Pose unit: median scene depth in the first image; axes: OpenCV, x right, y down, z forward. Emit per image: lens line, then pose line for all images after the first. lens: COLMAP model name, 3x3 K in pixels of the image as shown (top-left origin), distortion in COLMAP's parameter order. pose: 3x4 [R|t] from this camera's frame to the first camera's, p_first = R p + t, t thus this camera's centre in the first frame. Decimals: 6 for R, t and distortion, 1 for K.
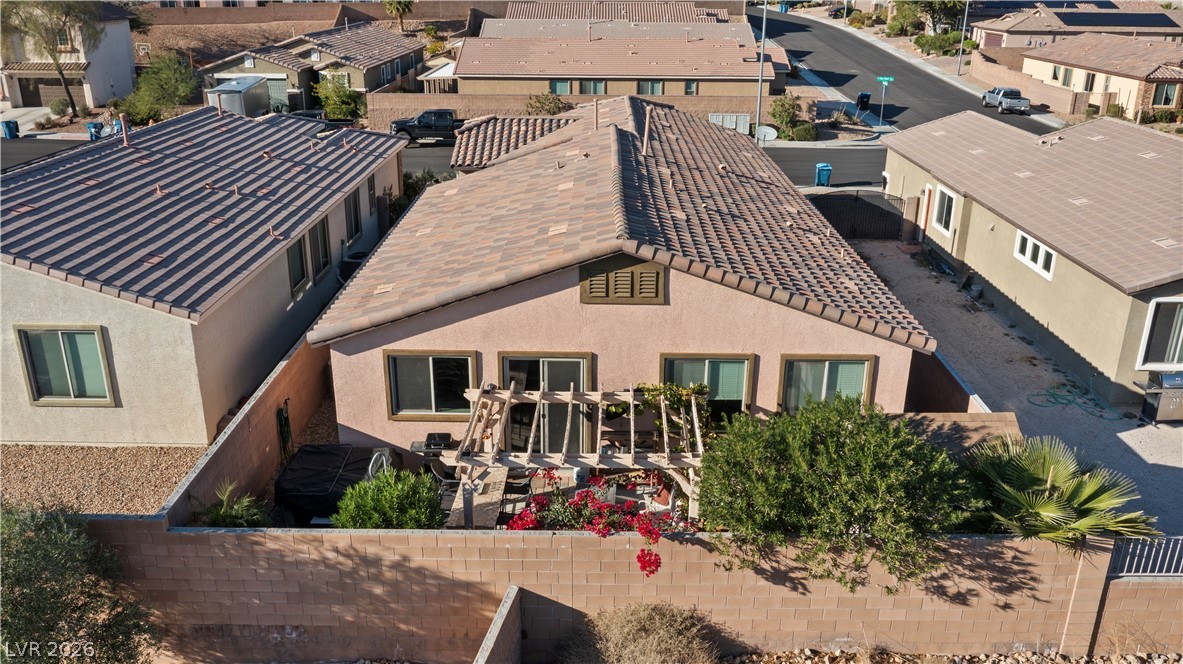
lens RADIAL K [[942.4, 0, 592.9], [0, 942.4, 329.1], [0, 0, 1]] dist [-0.016569, 0.007195]
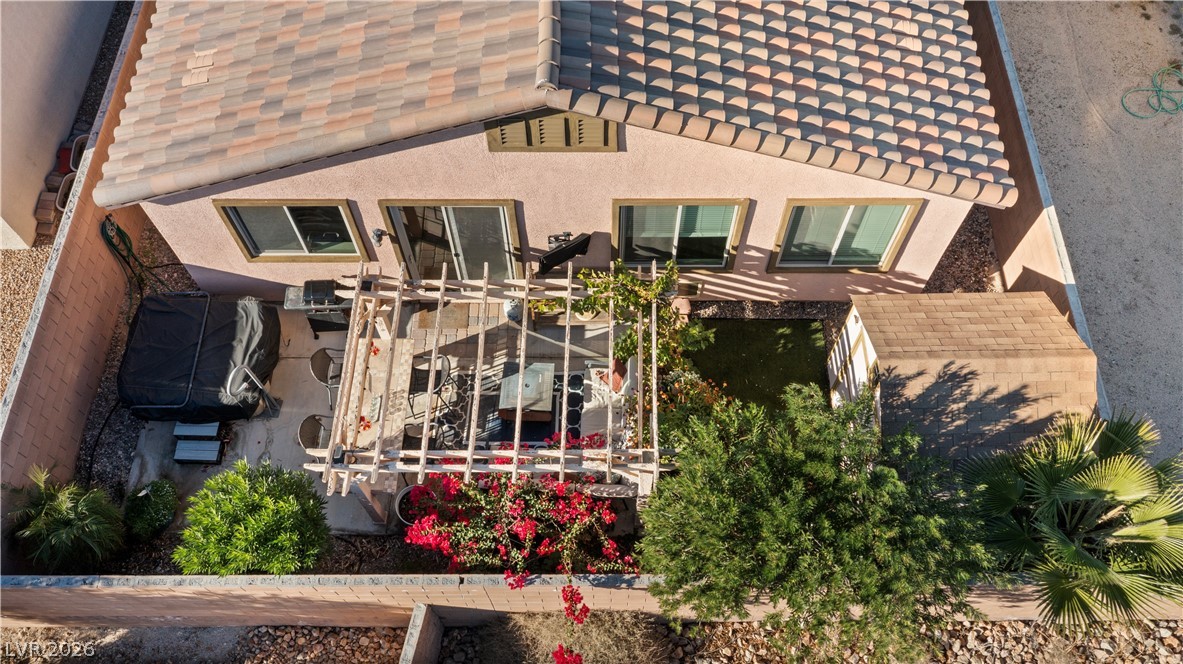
lens RADIAL K [[942.4, 0, 588.9], [0, 942.4, 332.6], [0, 0, 1]] dist [-0.016569, 0.007195]
pose [[0.999860, -0.015357, -0.006594, 0.056434], [0.016022, 0.768479, 0.639675, -0.340473], [-0.004756, -0.639691, 0.768617, 0.405668]]
